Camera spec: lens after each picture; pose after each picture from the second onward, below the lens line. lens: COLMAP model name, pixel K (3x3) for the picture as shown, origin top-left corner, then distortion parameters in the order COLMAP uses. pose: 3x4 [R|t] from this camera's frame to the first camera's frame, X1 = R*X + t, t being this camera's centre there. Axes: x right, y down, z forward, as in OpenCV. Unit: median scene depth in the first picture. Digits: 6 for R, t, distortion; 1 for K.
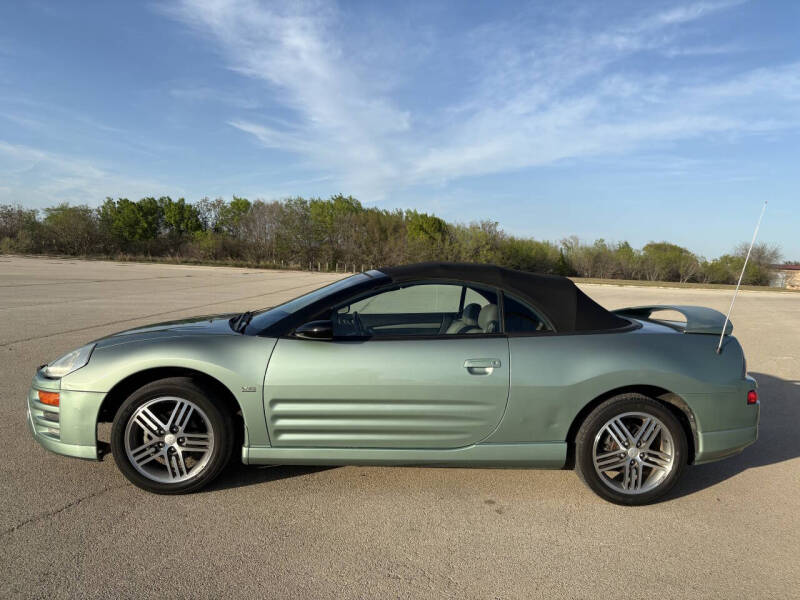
lens RADIAL K [[627.8, 0, 398.4], [0, 627.8, 296.1], [0, 0, 1]] dist [0.050906, -0.080556]
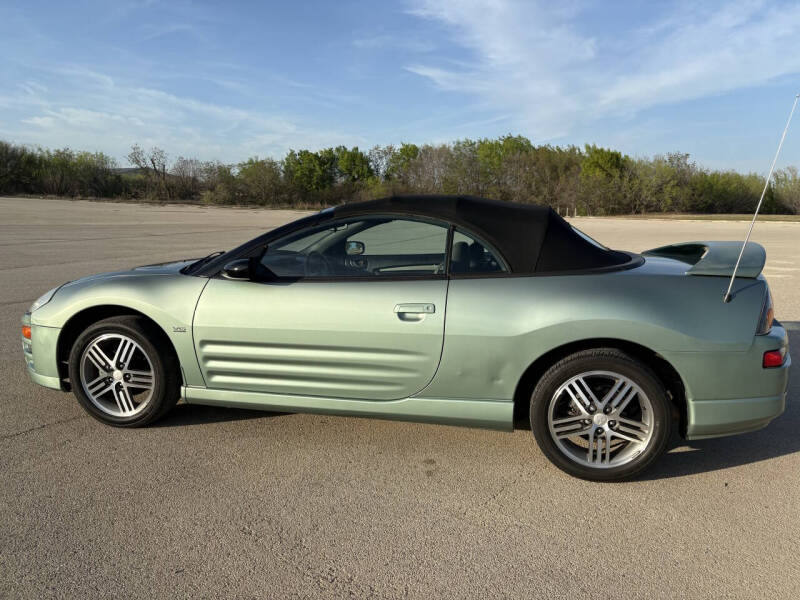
lens RADIAL K [[627.8, 0, 398.4], [0, 627.8, 296.1], [0, 0, 1]] dist [0.050906, -0.080556]
pose [[0.956837, 0.014825, -0.290247, 0.248055], [0.010560, 0.996265, 0.085697, 0.009803], [0.290434, -0.085063, 0.953107, 0.106319]]
